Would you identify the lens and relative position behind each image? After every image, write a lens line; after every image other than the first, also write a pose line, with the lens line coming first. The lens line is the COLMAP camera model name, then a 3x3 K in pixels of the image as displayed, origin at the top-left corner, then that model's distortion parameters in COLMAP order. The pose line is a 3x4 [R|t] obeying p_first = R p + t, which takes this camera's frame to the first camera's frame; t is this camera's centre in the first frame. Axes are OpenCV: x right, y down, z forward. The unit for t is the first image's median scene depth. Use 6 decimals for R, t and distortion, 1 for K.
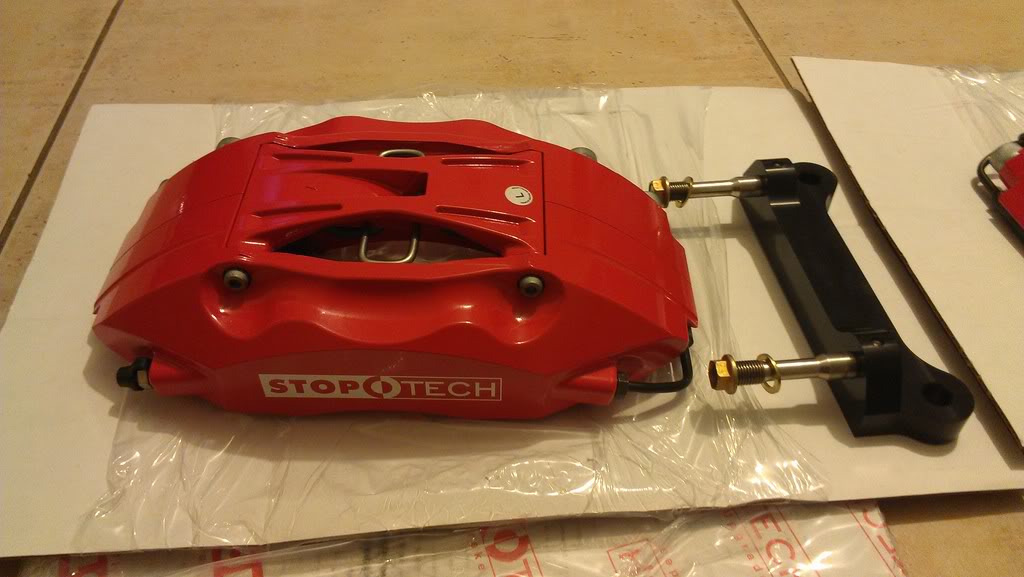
lens RADIAL K [[847.3, 0, 512.0], [0, 847.3, 288.5], [0, 0, 1]] dist [-0.016701, -0.017653]
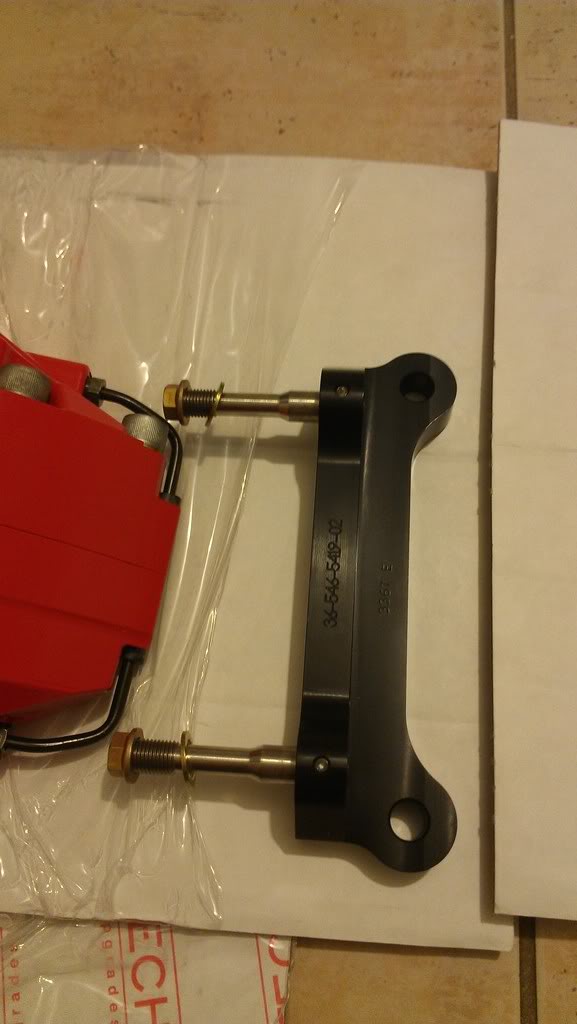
lens RADIAL K [[847.3, 0, 288.5], [0, 847.3, 512.0], [0, 0, 1]] dist [-0.016701, -0.017653]
pose [[0.985825, 0.141595, -0.089997, 0.341669], [-0.088245, 0.893823, 0.439651, -0.347652], [0.142694, -0.425477, 0.893649, 0.347467]]
